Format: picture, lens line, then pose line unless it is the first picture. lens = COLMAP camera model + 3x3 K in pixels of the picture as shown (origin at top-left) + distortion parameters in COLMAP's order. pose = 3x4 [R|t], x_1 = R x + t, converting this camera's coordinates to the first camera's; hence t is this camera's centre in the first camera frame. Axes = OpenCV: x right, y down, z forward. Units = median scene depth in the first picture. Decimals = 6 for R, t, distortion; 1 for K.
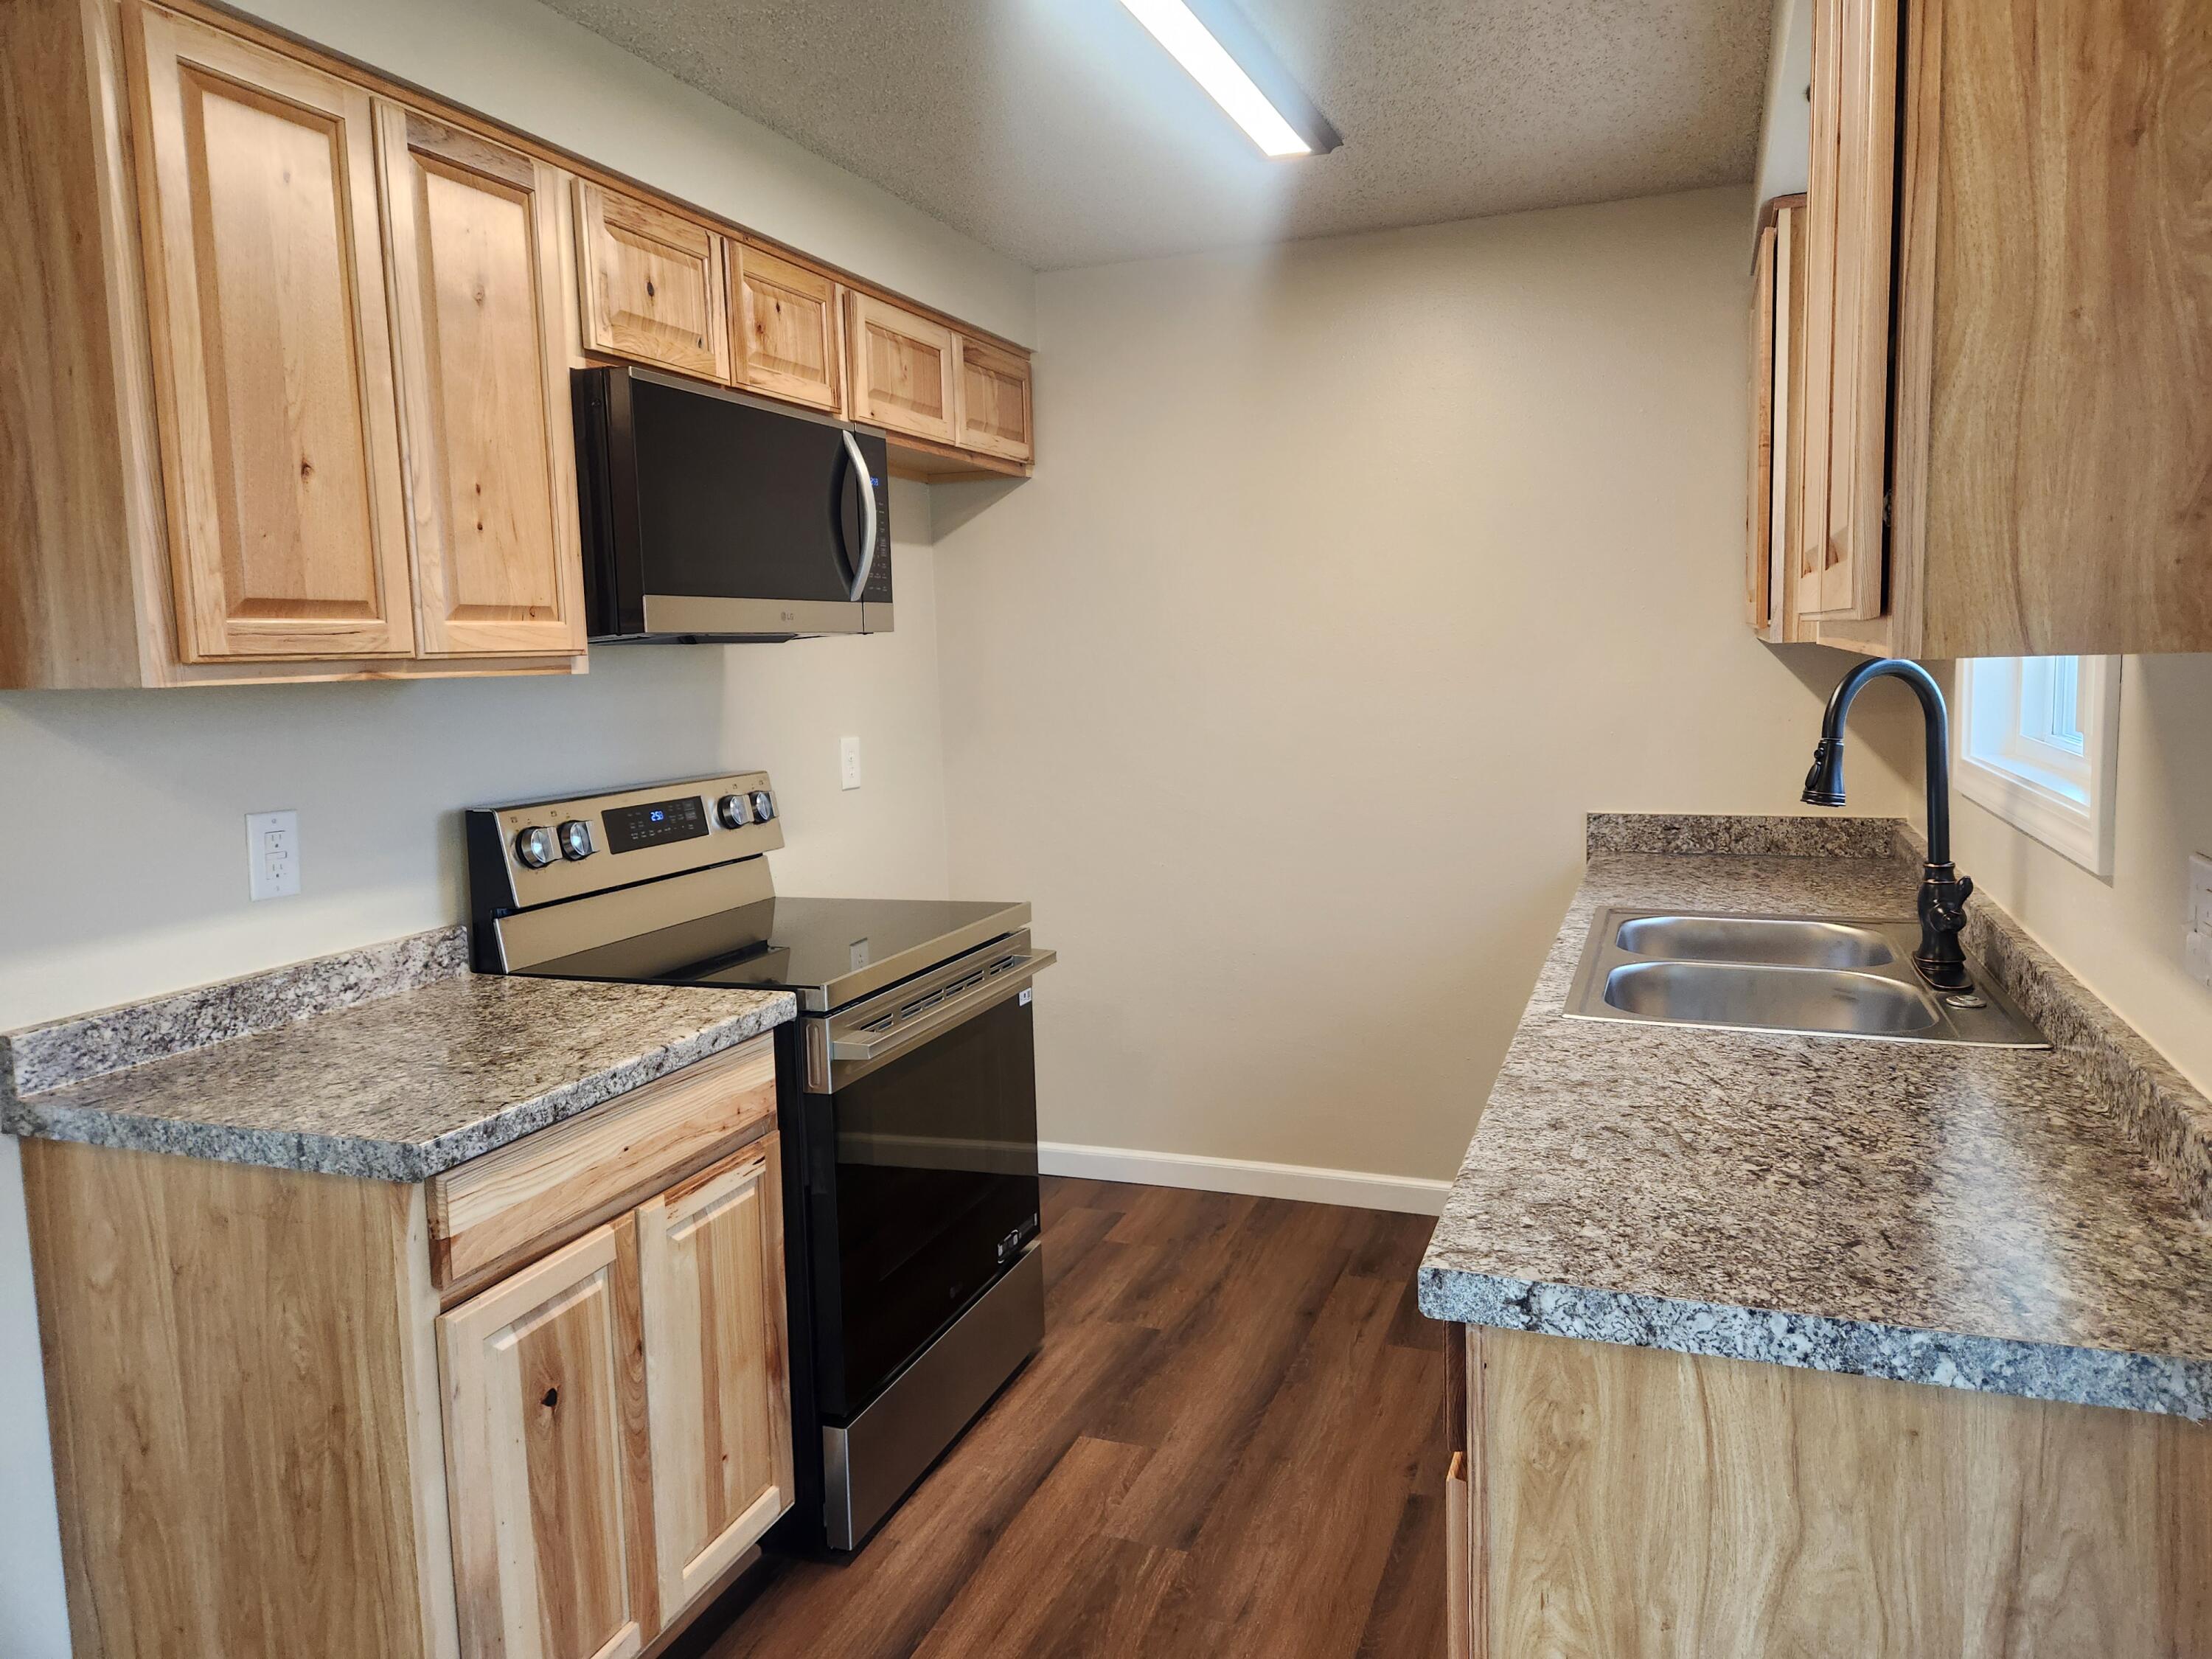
lens RADIAL K [[1464.9, 0, 1137.1], [0, 1464.9, 793.4], [0, 0, 1]] dist [0.067505, -0.067260]
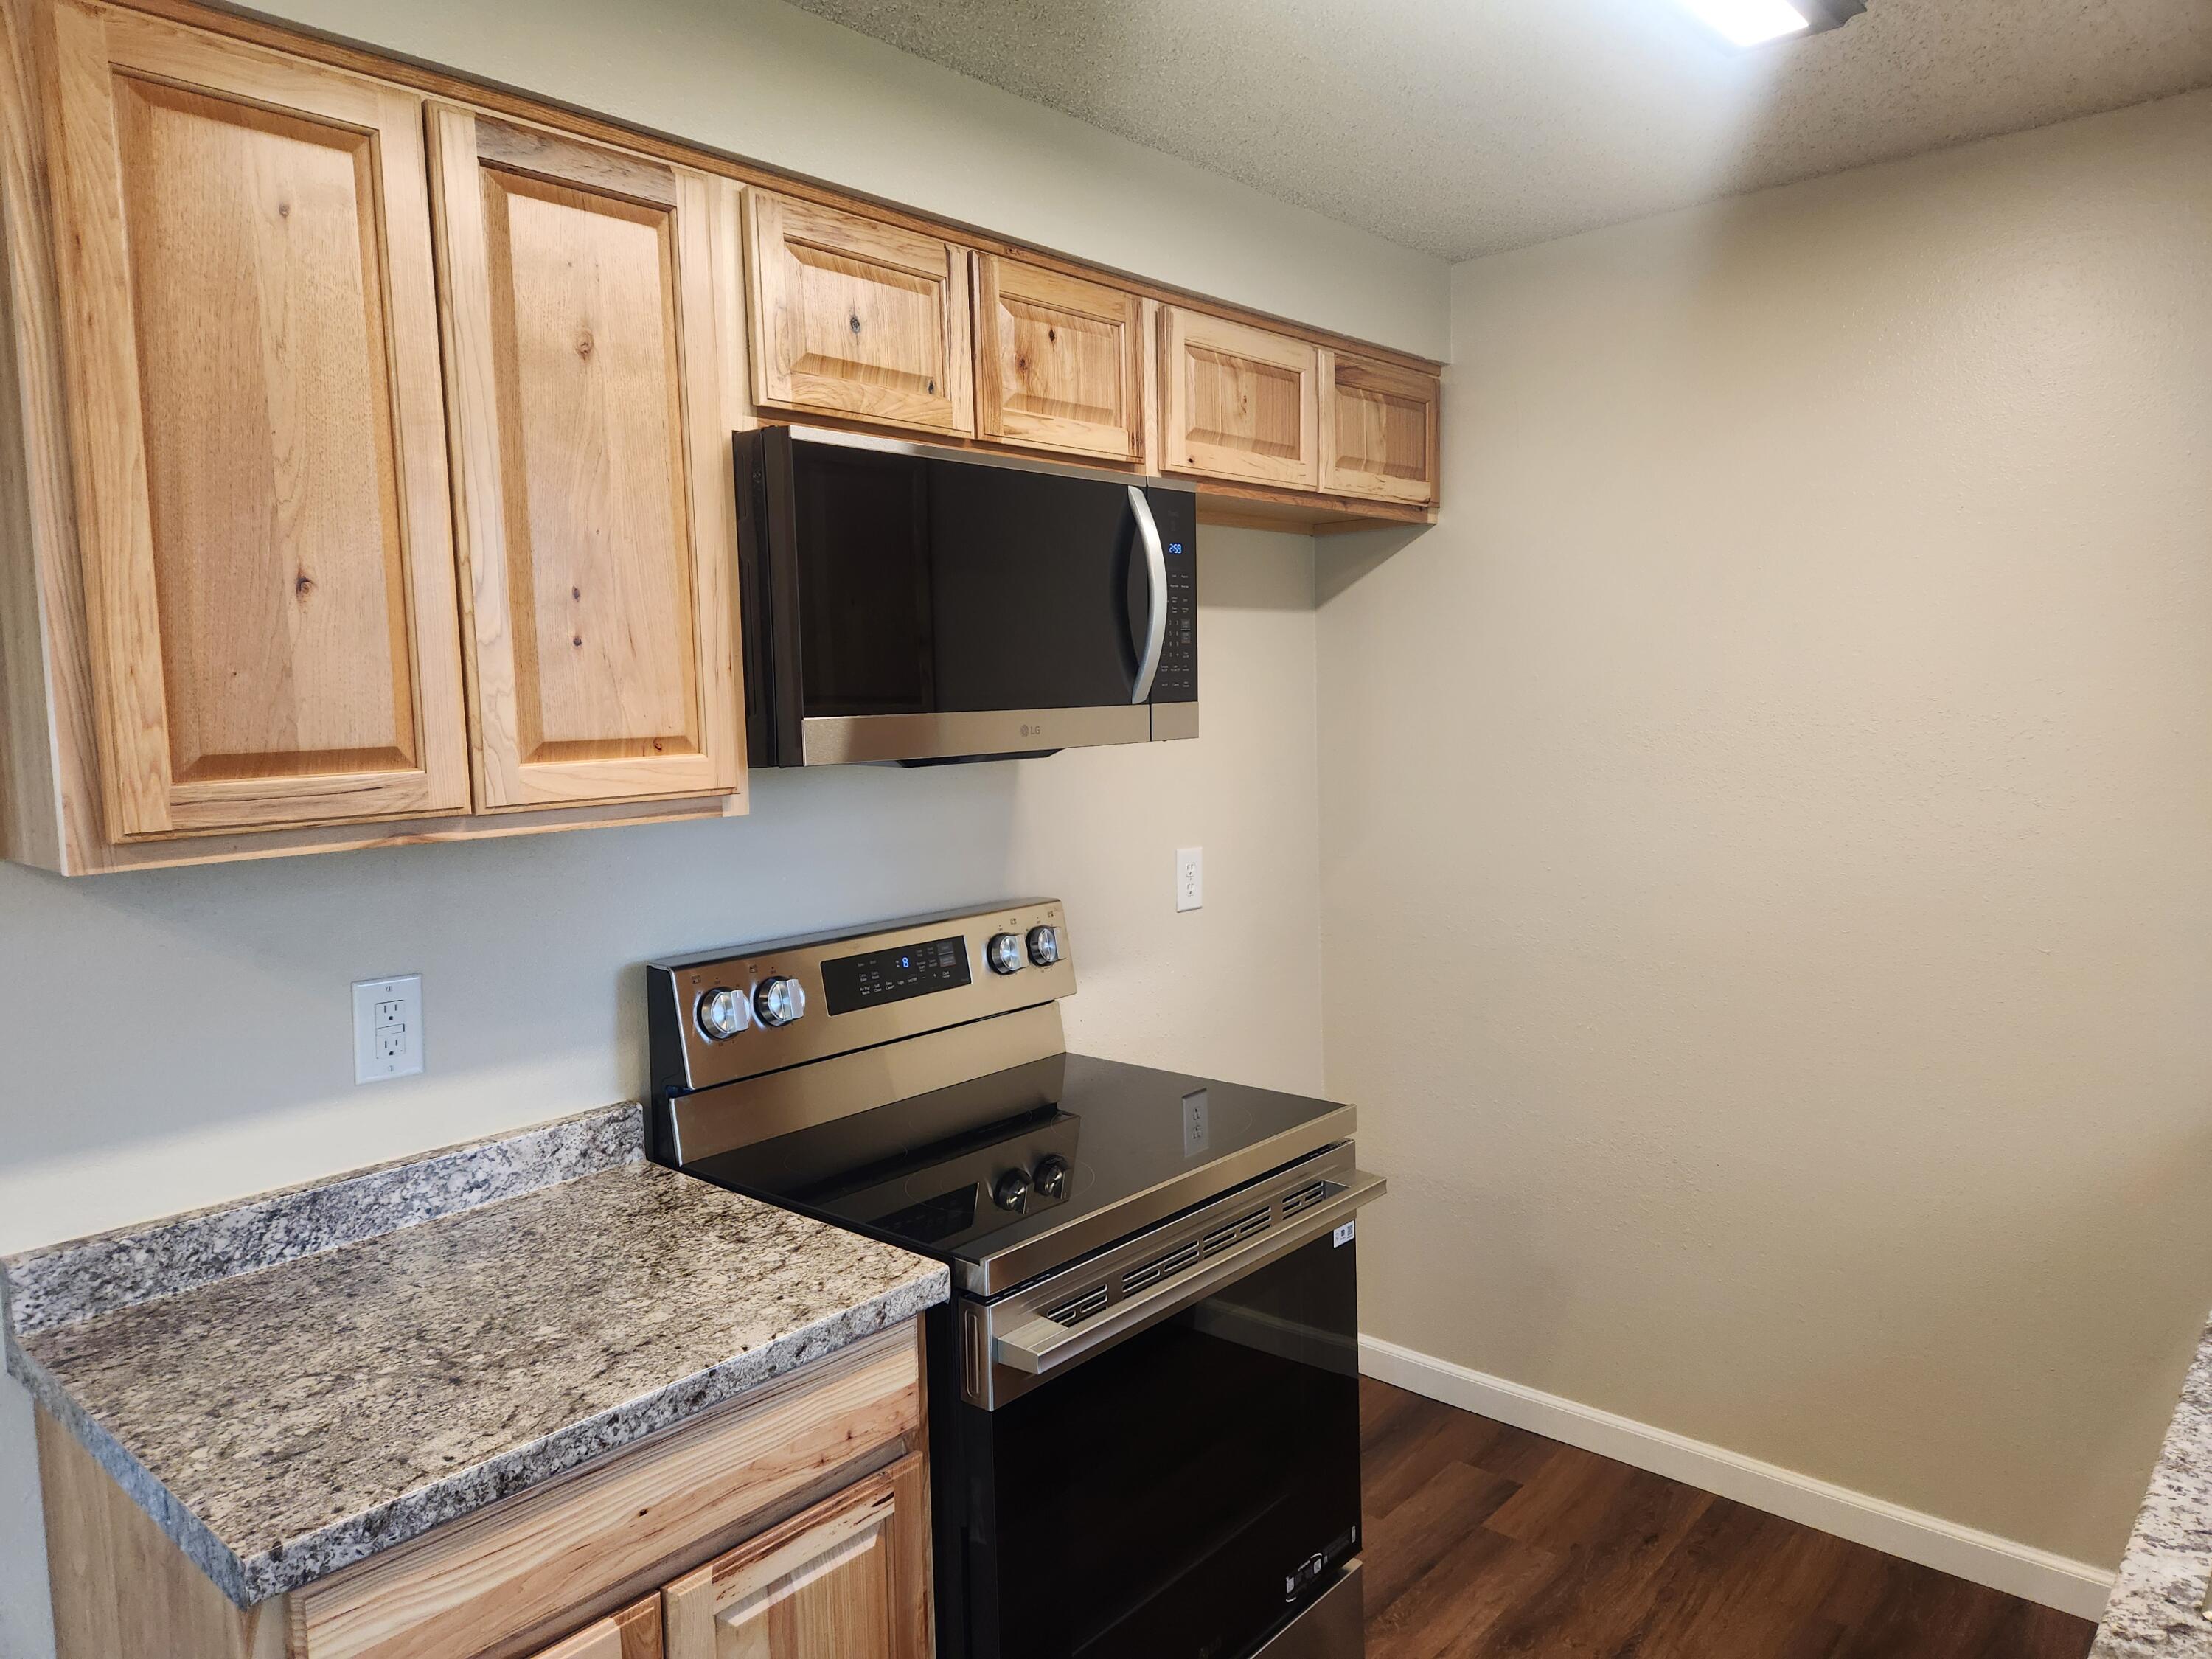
lens RADIAL K [[1465.2, 0, 1116.6], [0, 1465.2, 822.1], [0, 0, 1]] dist [0.070643, -0.065253]
pose [[0.933497, 0.034813, -0.356890, 0.106193], [-0.035198, 0.999366, 0.005417, -0.098063], [0.356852, 0.007506, 0.934131, 0.368758]]
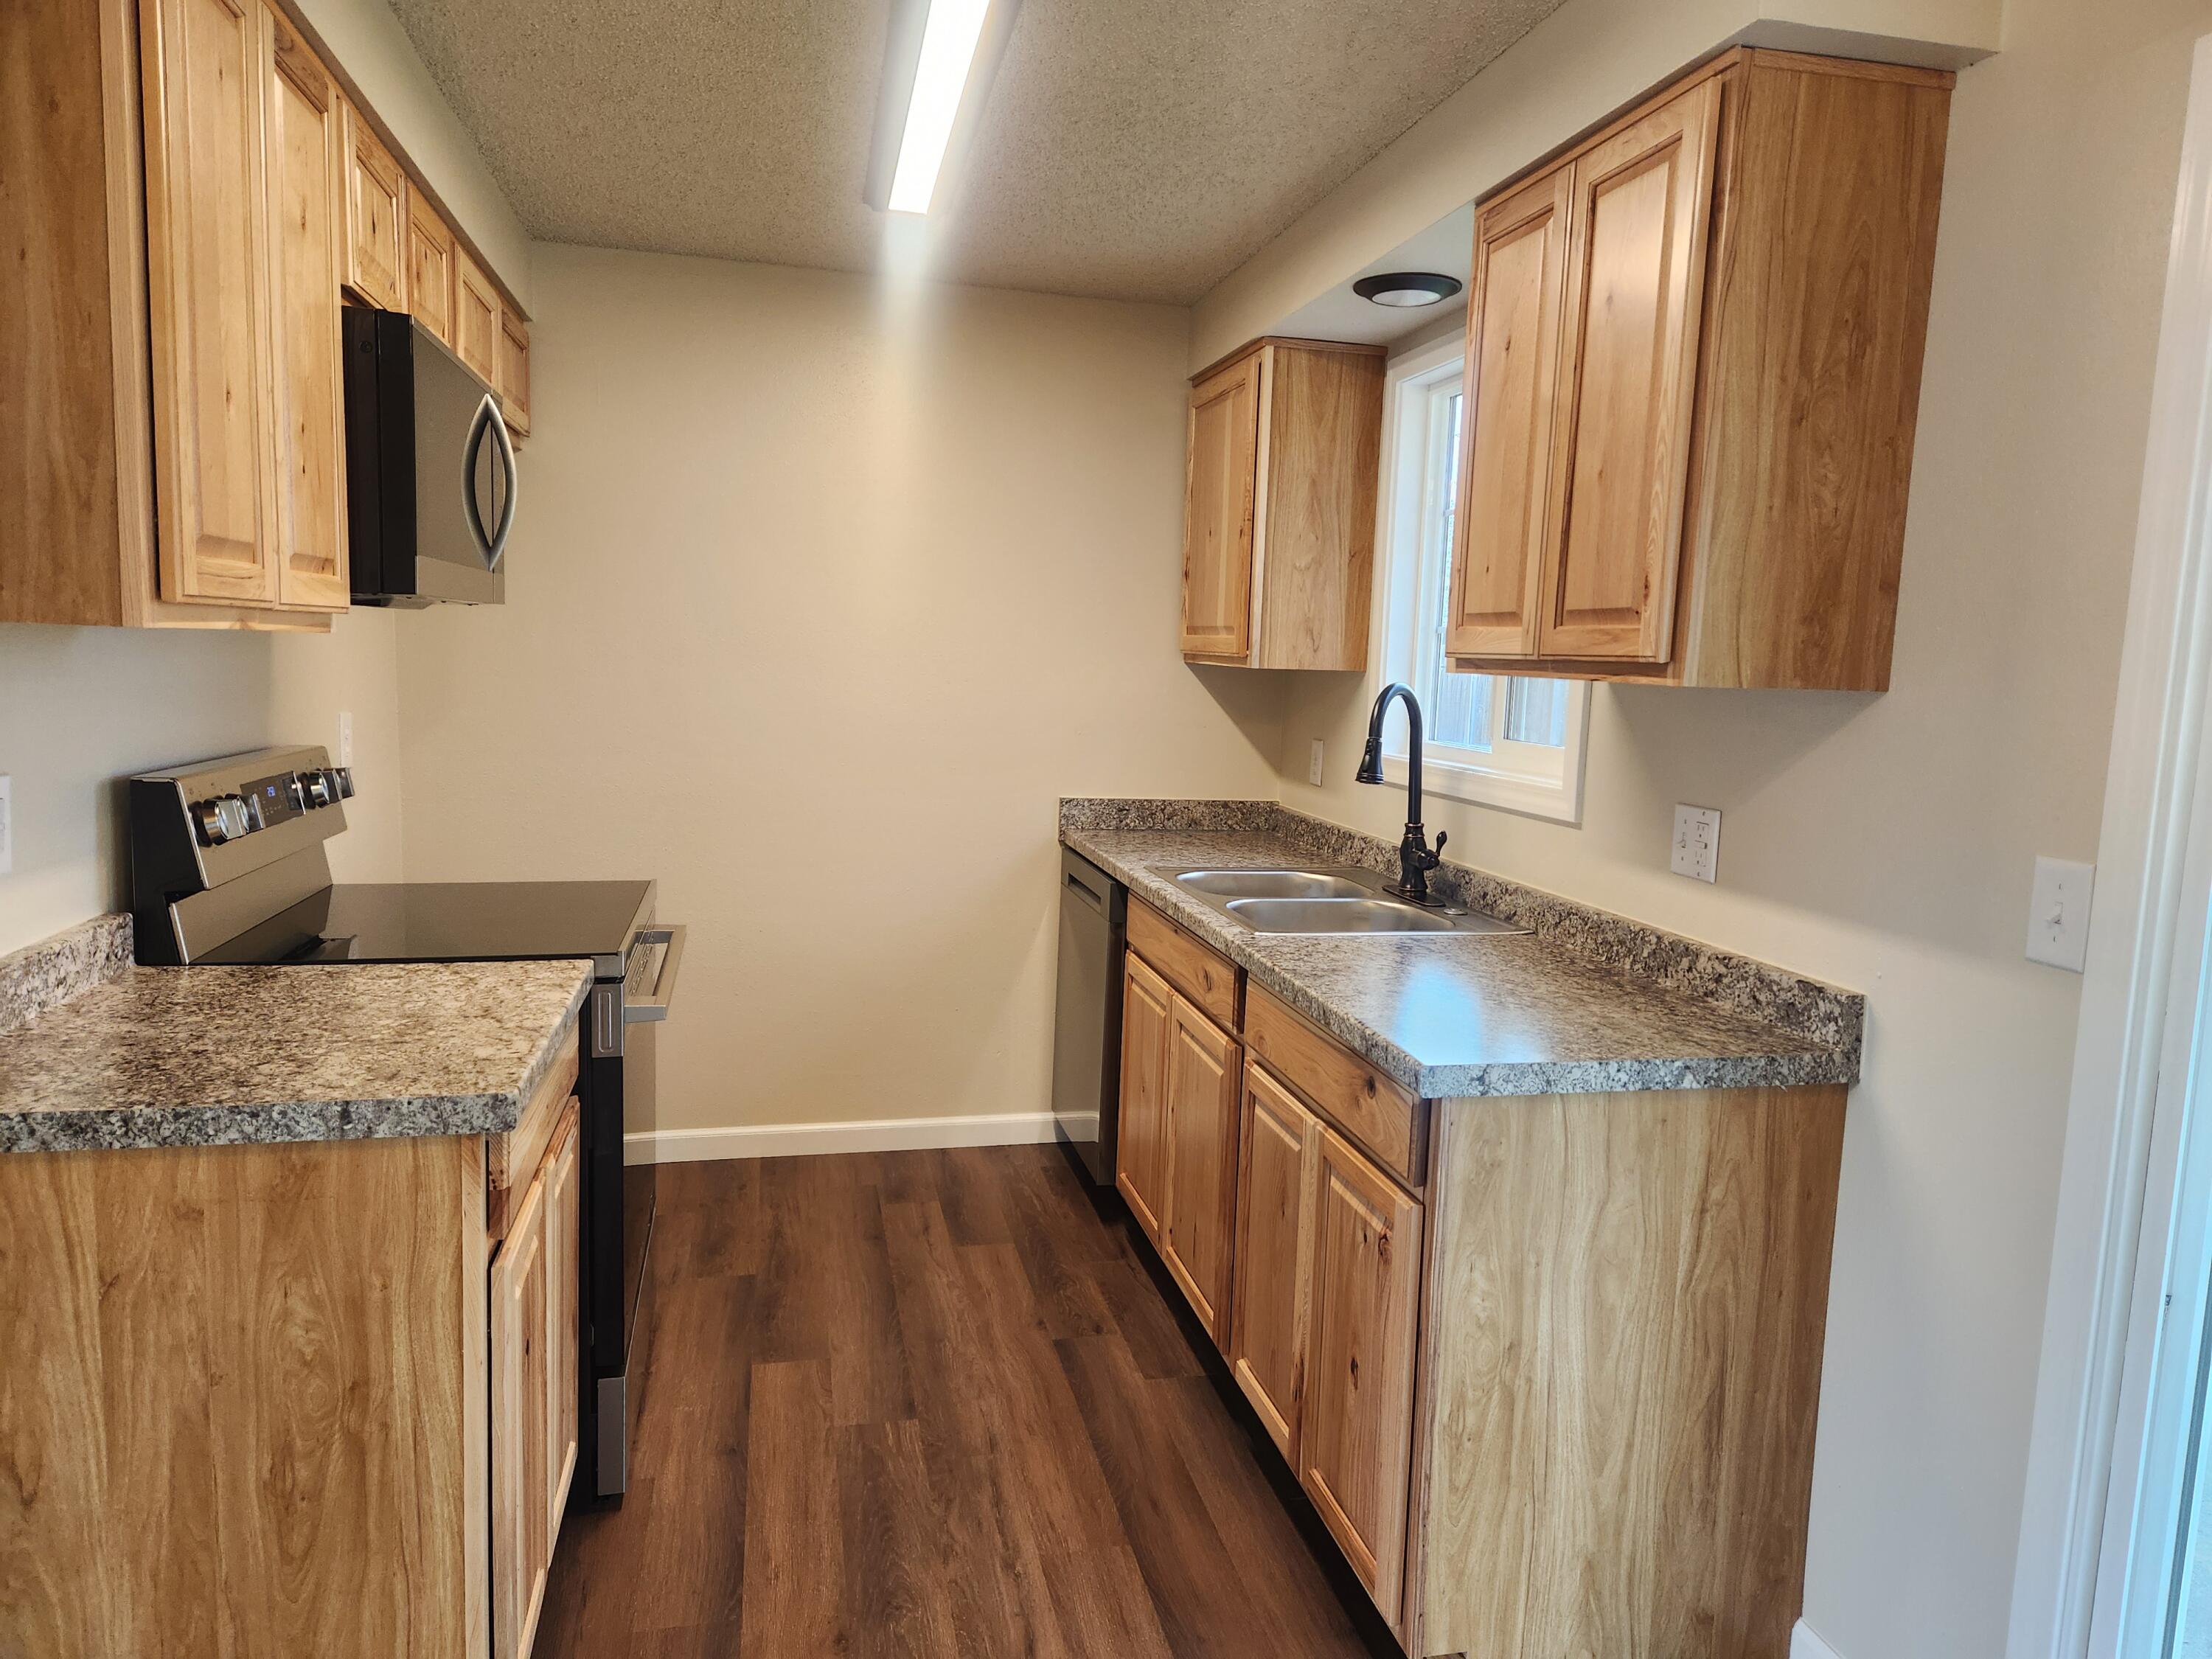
lens RADIAL K [[1465.2, 0, 1116.6], [0, 1465.2, 822.1], [0, 0, 1]] dist [0.070643, -0.065253]
pose [[0.835835, -0.005859, 0.548950, -0.527961], [-0.002888, 0.999882, 0.015070, 0.024862], [-0.548974, -0.014181, 0.835719, -0.062130]]
